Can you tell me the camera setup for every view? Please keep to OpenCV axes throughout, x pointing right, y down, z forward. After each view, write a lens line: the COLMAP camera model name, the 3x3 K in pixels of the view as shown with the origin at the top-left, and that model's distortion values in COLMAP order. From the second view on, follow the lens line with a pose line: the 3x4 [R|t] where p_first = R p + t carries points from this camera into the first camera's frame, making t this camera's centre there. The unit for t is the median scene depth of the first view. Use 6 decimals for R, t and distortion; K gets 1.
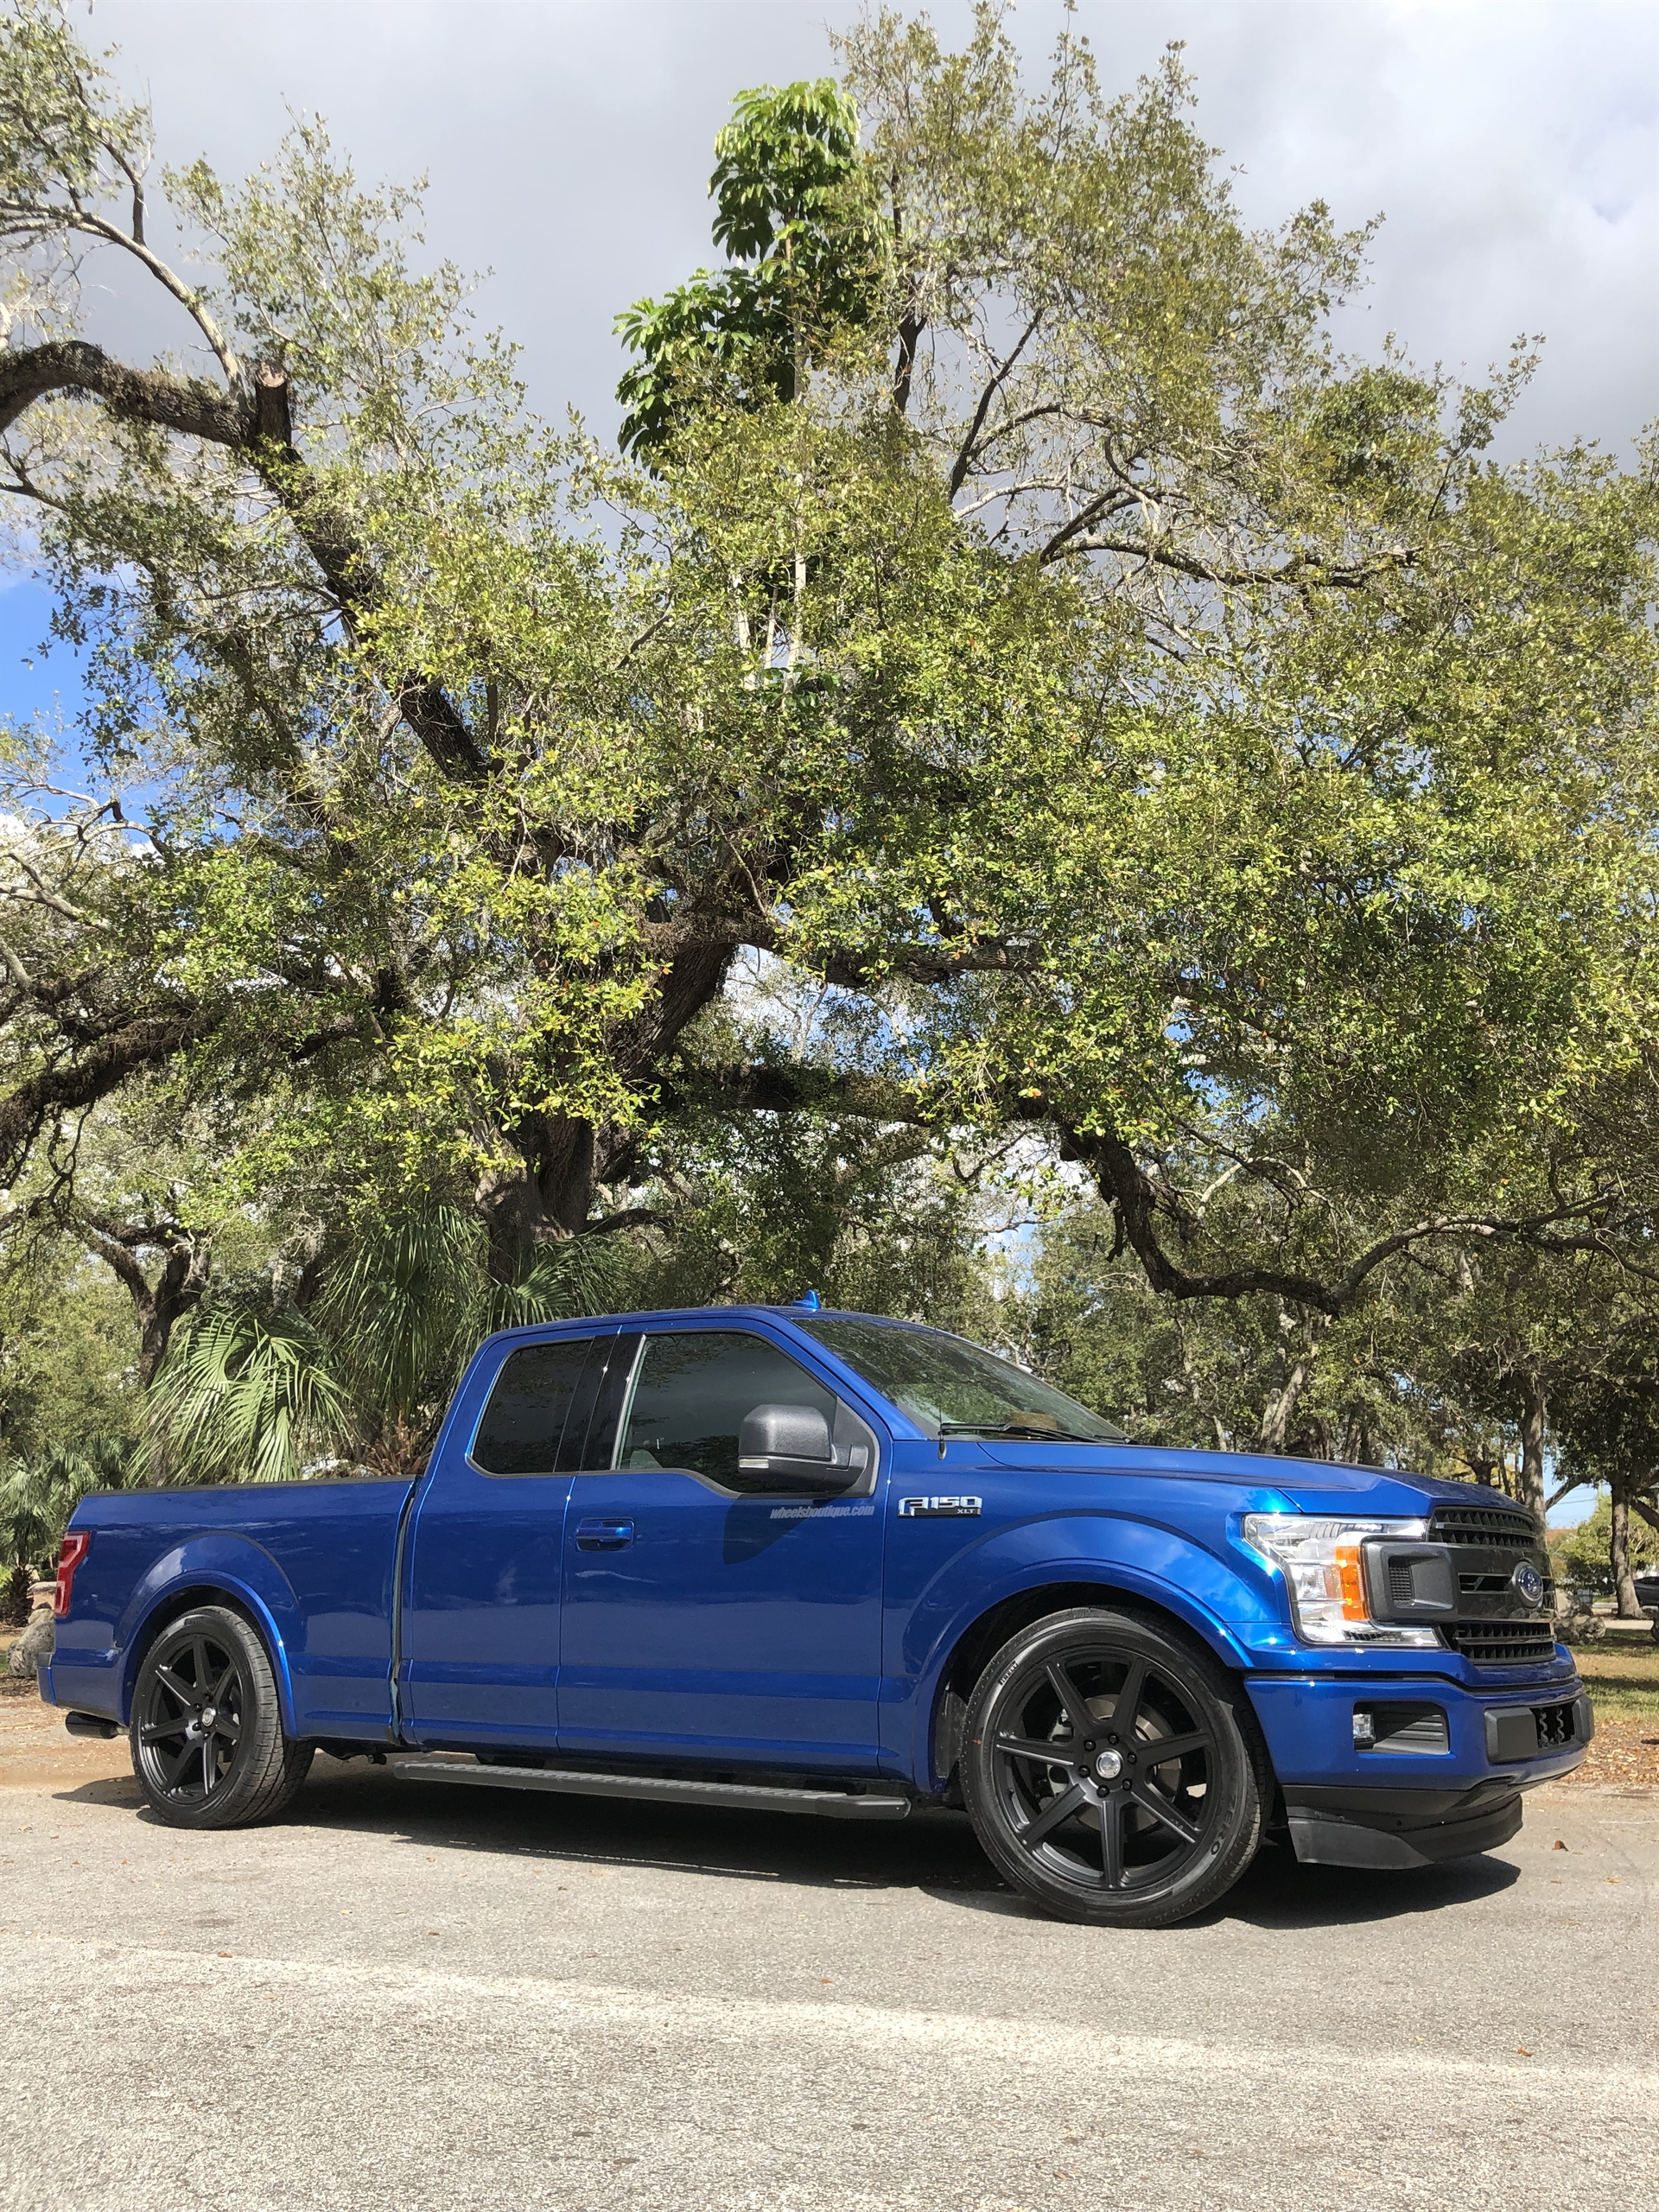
lens RADIAL K [[1825.7, 0, 822.2], [0, 1825.7, 1110.0], [0, 0, 1]] dist [0.007246, 0.016360]
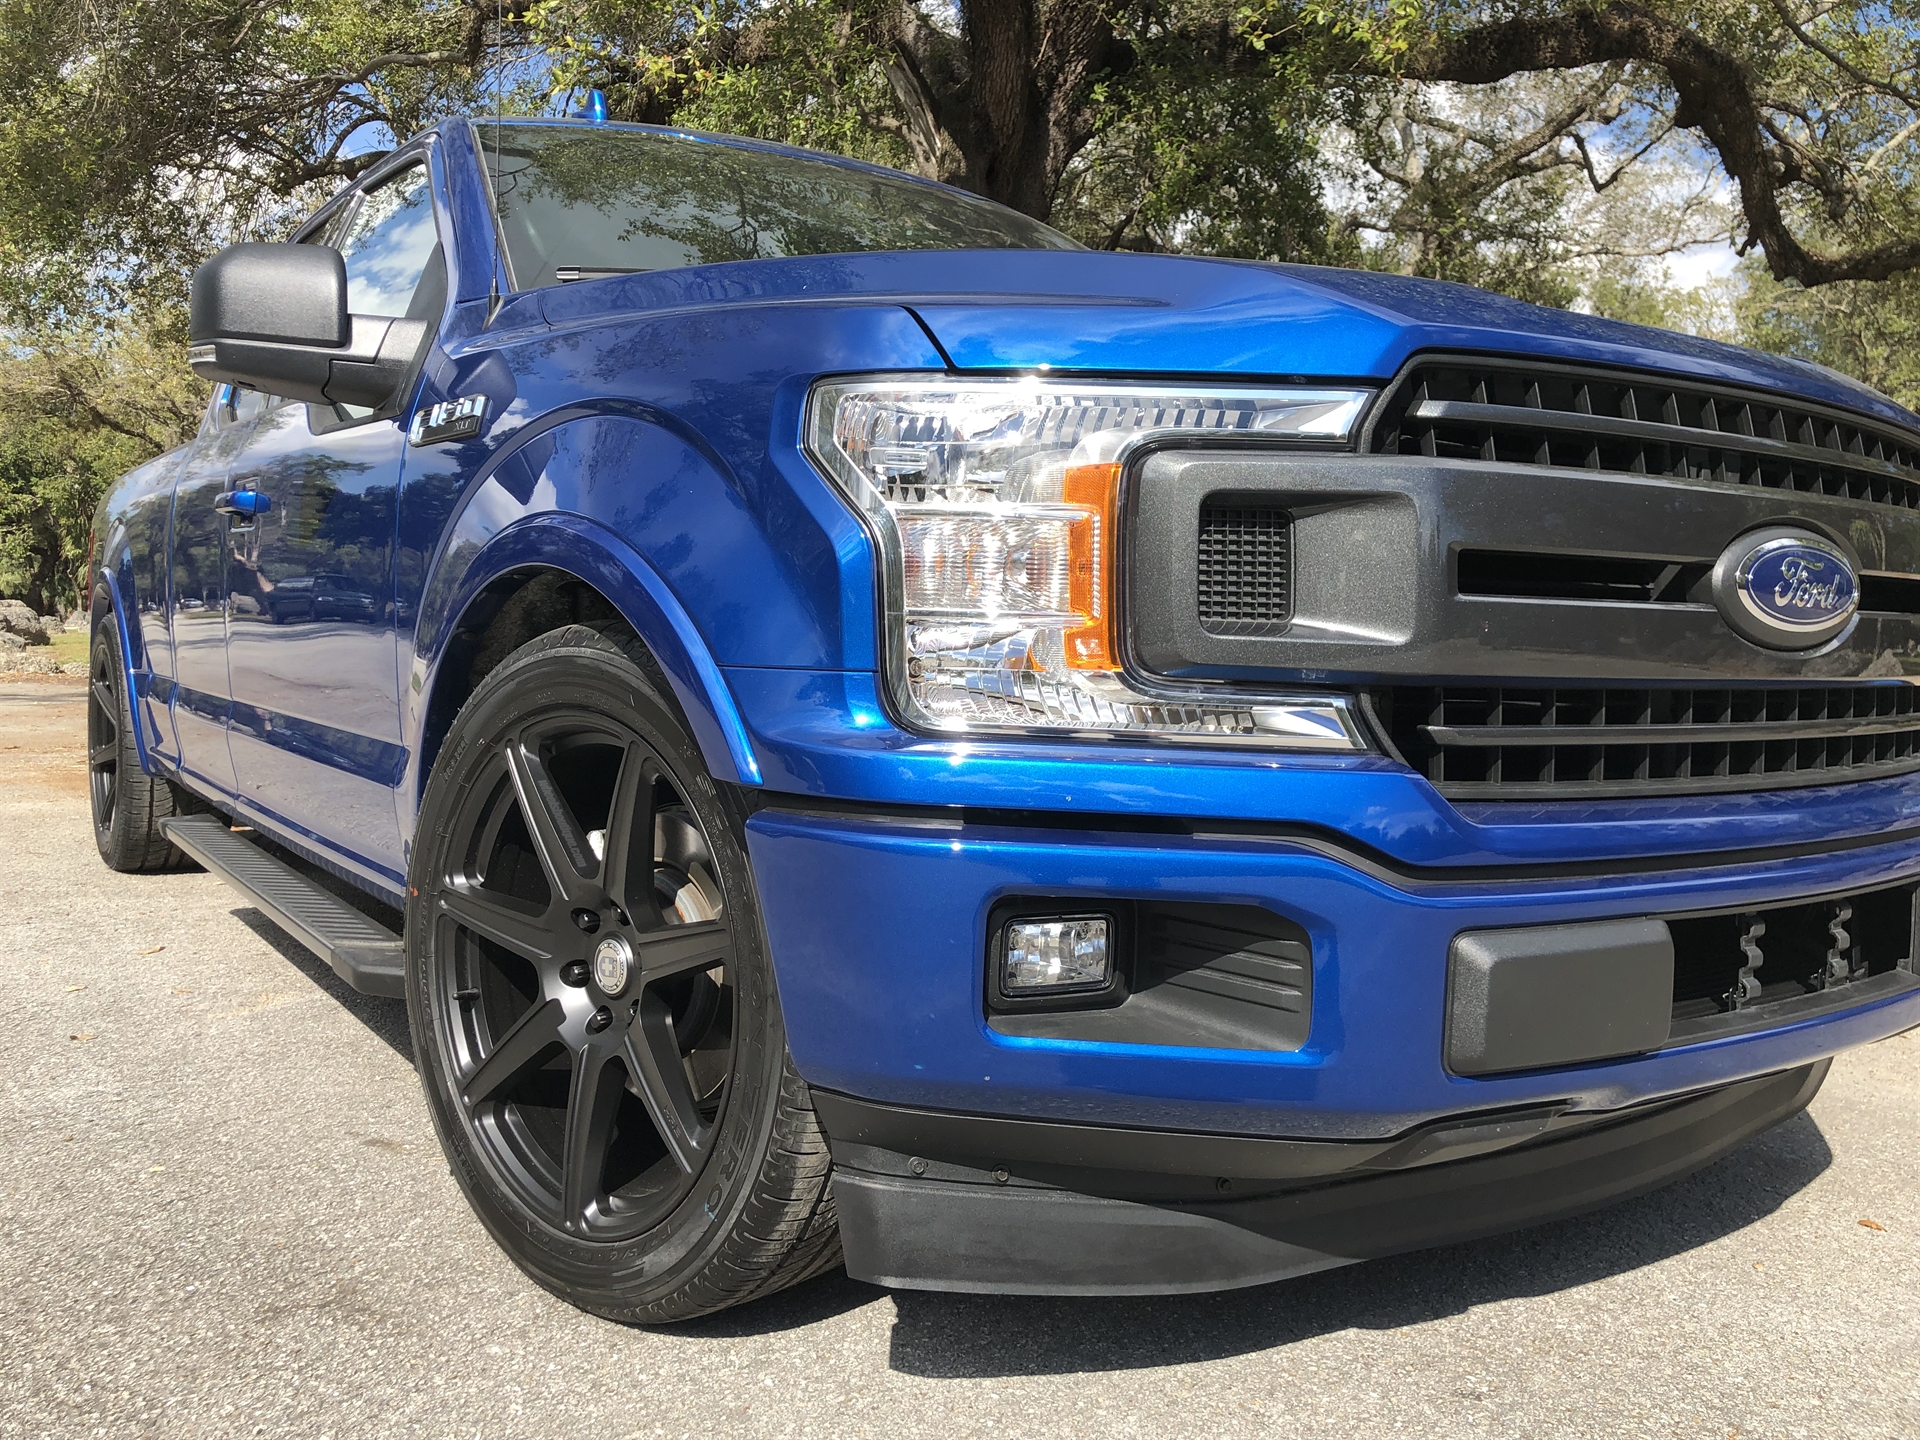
lens RADIAL K [[1573.4, 0, 968.5], [0, 1573.4, 720.7], [0, 0, 1]] dist [0.013108, 0.010268]
pose [[0.940624, 0.038434, -0.337268, 0.233805], [0.070127, 0.950134, 0.303855, 0.122166], [0.332128, -0.309465, 0.891023, 0.452205]]
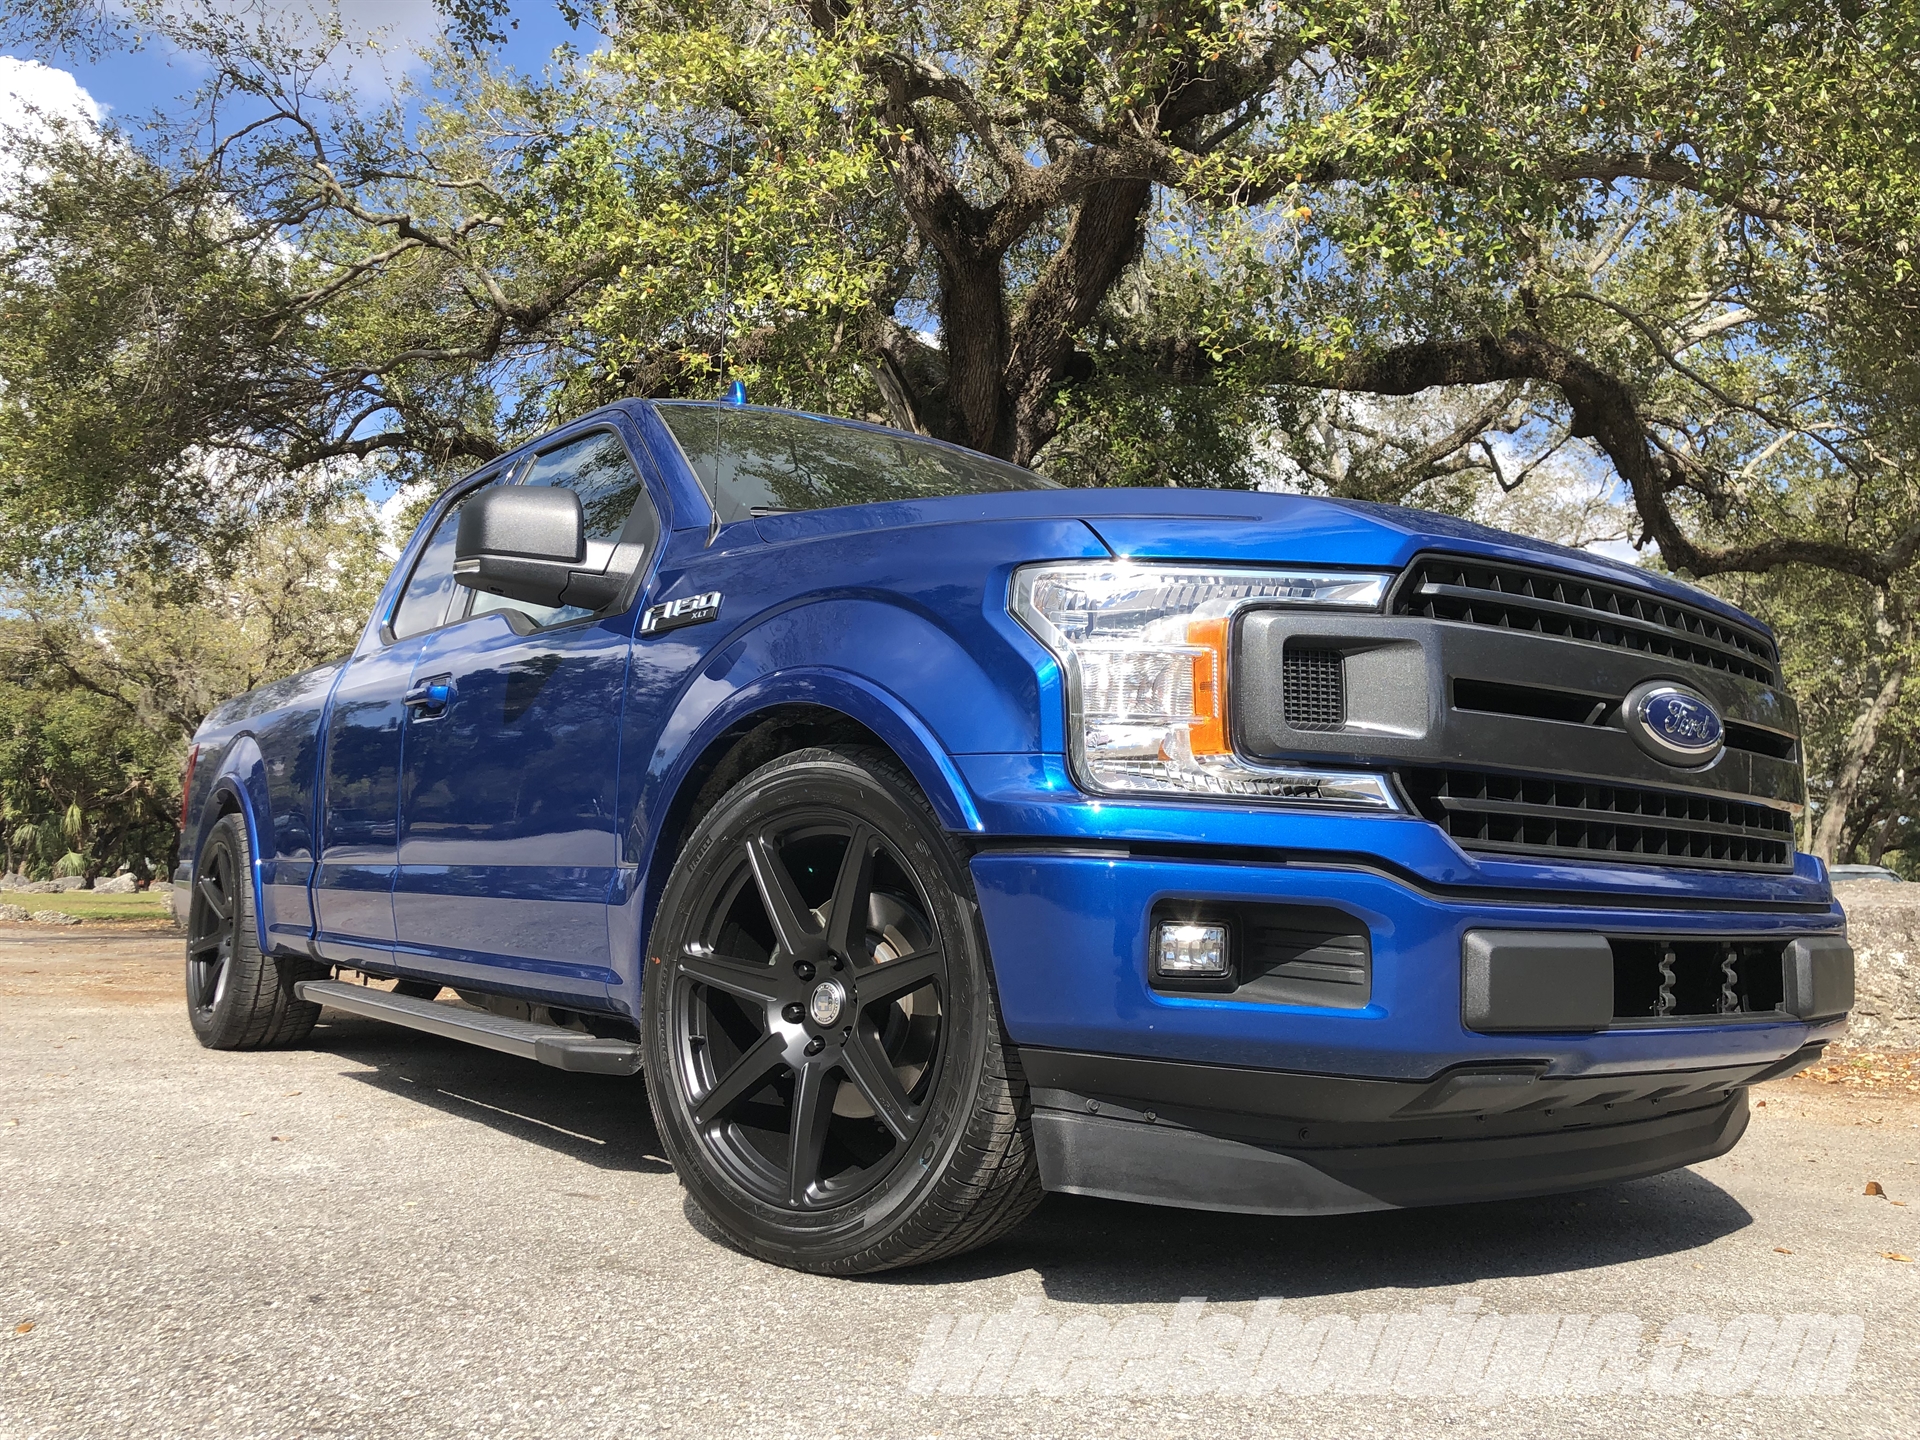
lens RADIAL K [[1573.9, 0, 956.1], [0, 1573.9, 716.3], [0, 0, 1]] dist [0.006550, 0.023084]
pose [[0.951230, -0.008820, -0.308356, 0.226779], [0.052368, 0.989699, 0.133238, 0.128359], [0.304005, -0.142889, 0.941894, 0.350653]]
